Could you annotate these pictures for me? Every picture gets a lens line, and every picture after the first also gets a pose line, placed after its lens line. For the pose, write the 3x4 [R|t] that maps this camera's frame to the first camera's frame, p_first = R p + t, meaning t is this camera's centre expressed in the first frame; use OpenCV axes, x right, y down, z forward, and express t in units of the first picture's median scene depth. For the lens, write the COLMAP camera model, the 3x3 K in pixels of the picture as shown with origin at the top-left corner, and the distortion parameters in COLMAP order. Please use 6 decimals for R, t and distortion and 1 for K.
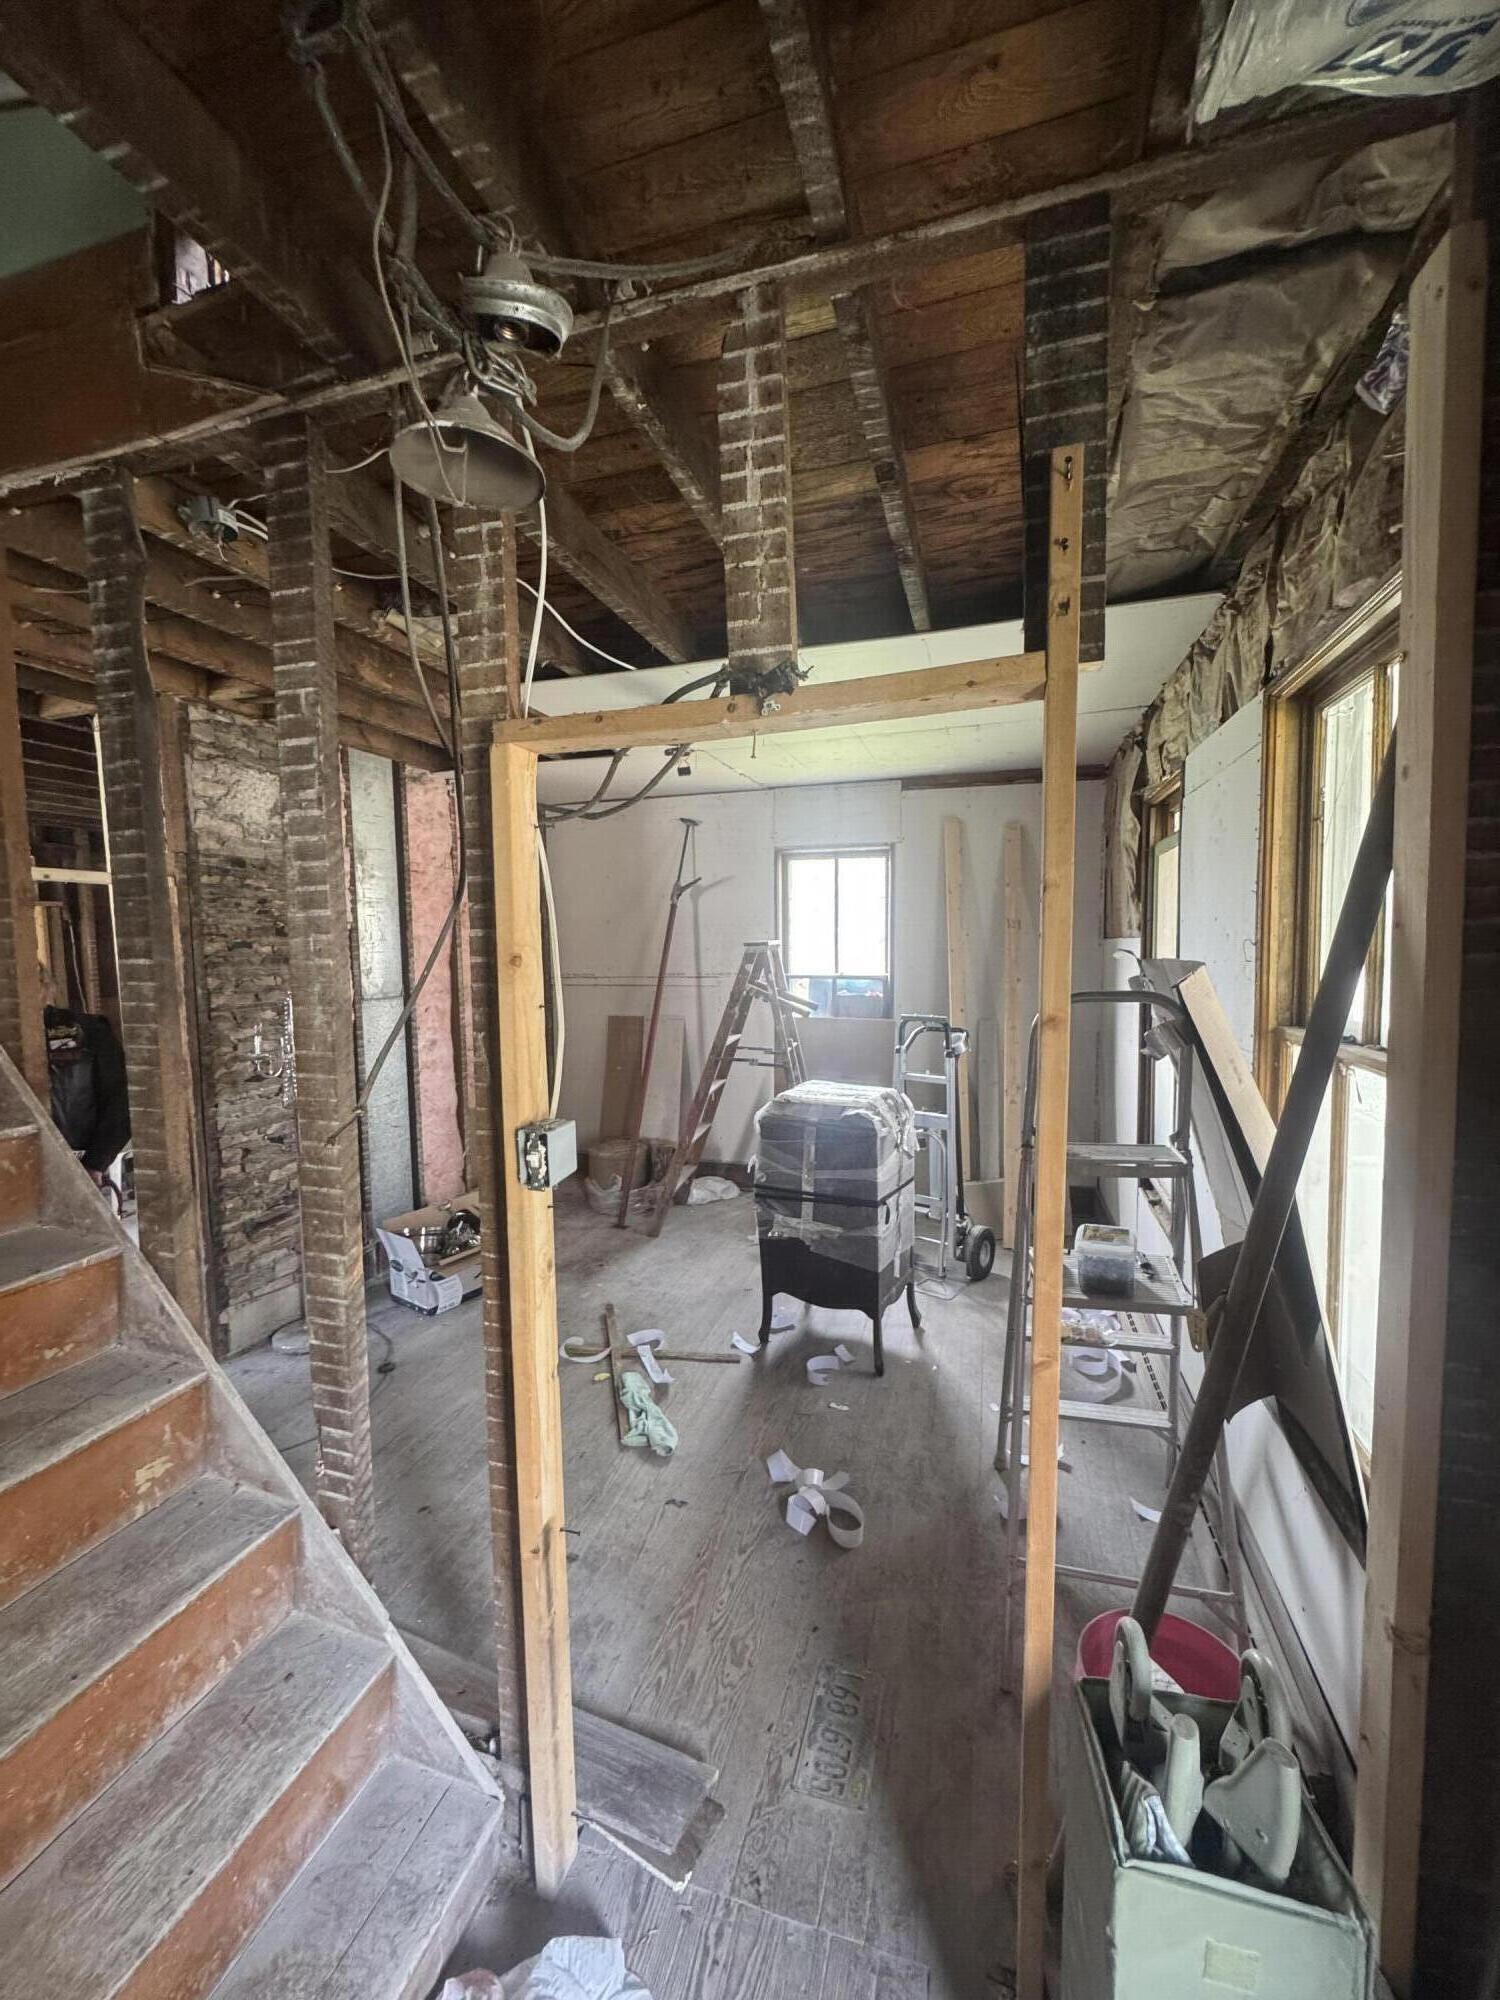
lens RADIAL K [[798.6, 0, 755.2], [0, 798.6, 997.6], [0, 0, 1]] dist [-0.001081, -0.000338]
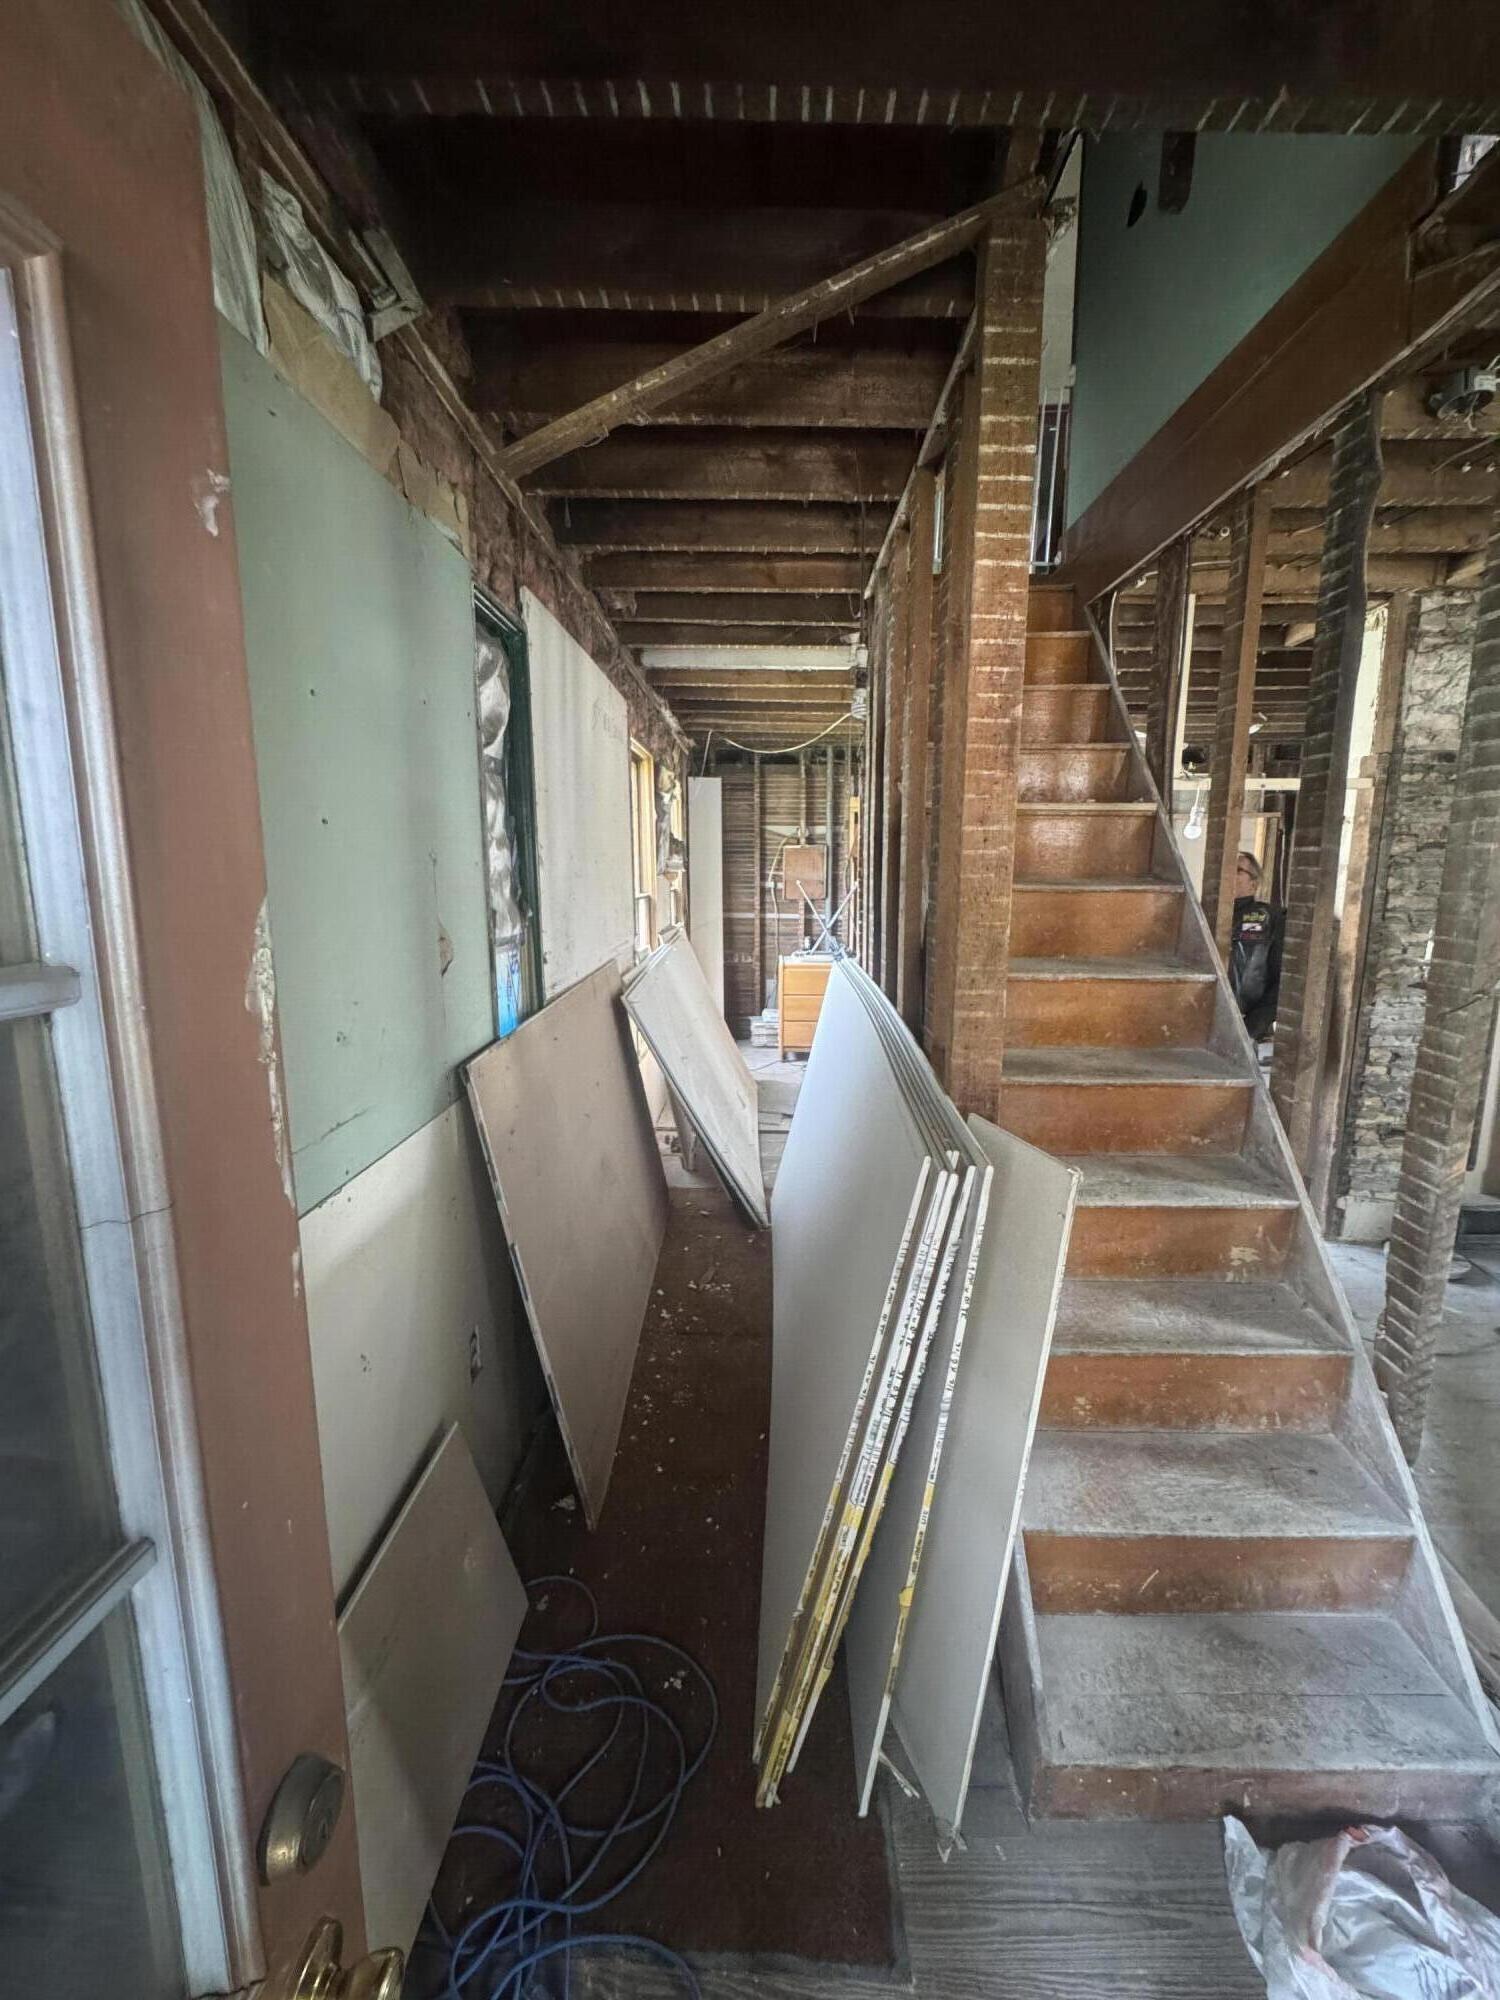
lens RADIAL K [[798.6, 0, 755.2], [0, 798.6, 997.6], [0, 0, 1]] dist [-0.001081, -0.000338]
pose [[0.277306, 0.172997, -0.945078, 0.085198], [-0.070745, 0.984662, 0.159485, 0.023657], [0.958173, 0.022633, 0.285292, -0.062958]]
